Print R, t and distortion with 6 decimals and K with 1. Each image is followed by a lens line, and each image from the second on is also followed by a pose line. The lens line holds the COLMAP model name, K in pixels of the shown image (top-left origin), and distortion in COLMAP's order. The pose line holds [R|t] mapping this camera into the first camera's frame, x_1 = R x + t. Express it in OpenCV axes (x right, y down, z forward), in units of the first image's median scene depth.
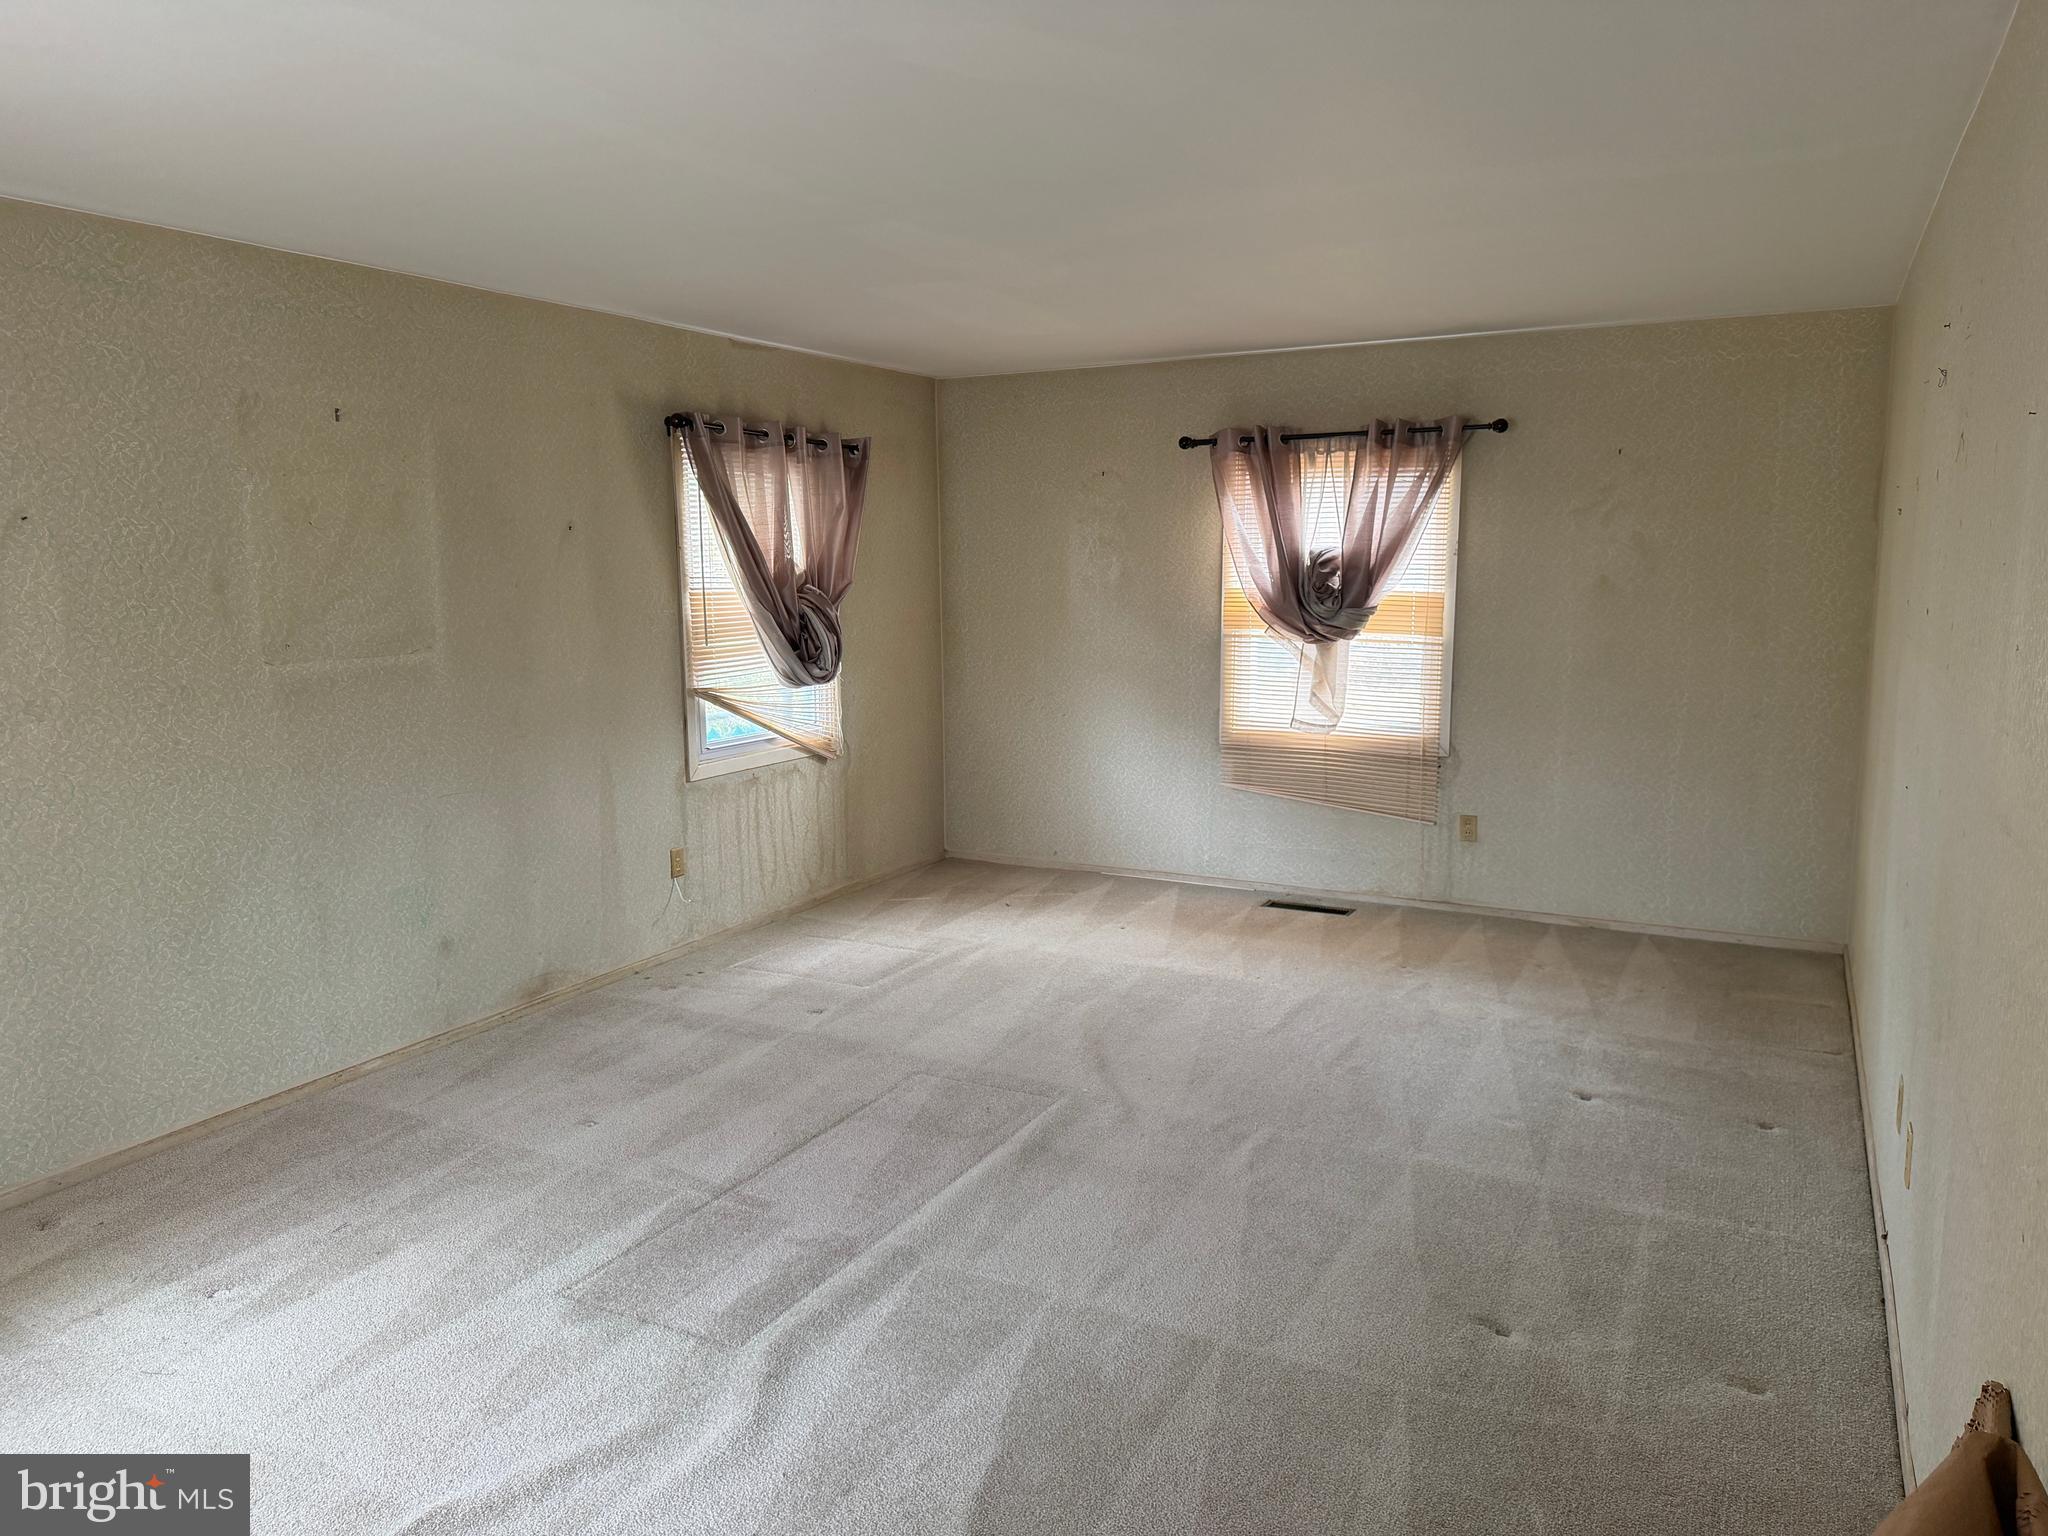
lens RADIAL K [[1429.5, 0, 1024.0], [0, 1429.5, 768.0], [0, 0, 1]] dist [0.159390, -0.299232]
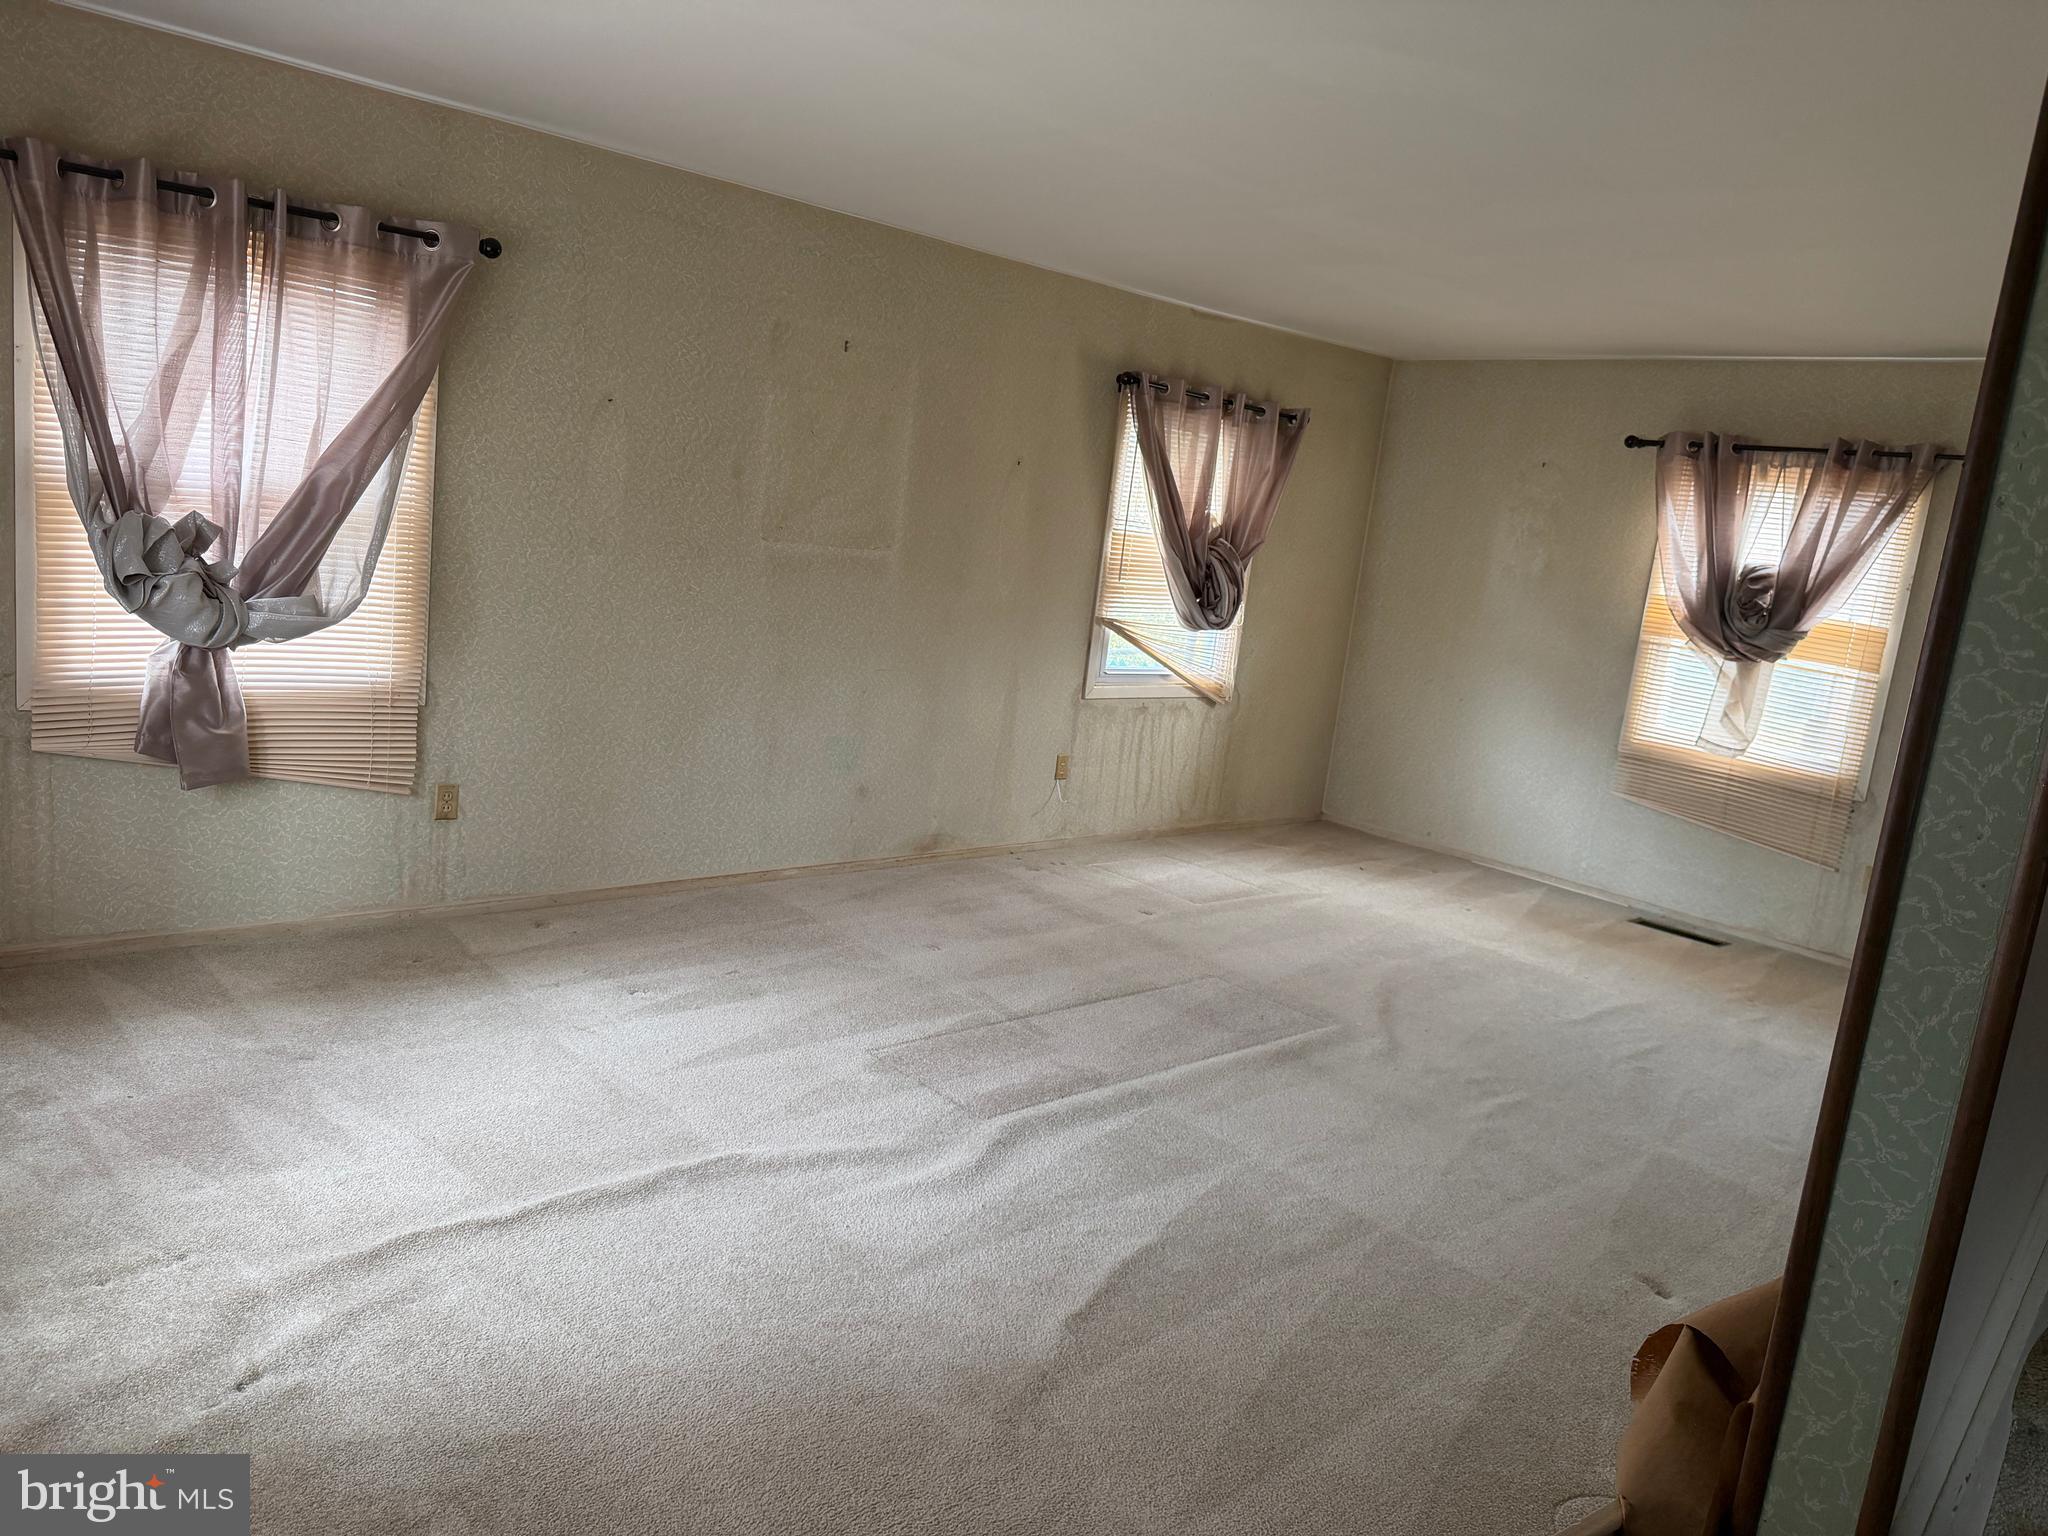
lens RADIAL K [[1429.5, 0, 1024.0], [0, 1429.5, 768.0], [0, 0, 1]] dist [0.159390, -0.299232]
pose [[0.931525, 0.171235, -0.320842, 0.093155], [-0.168110, 0.985049, 0.037639, 0.028622], [0.322490, 0.018875, 0.946385, -0.078266]]
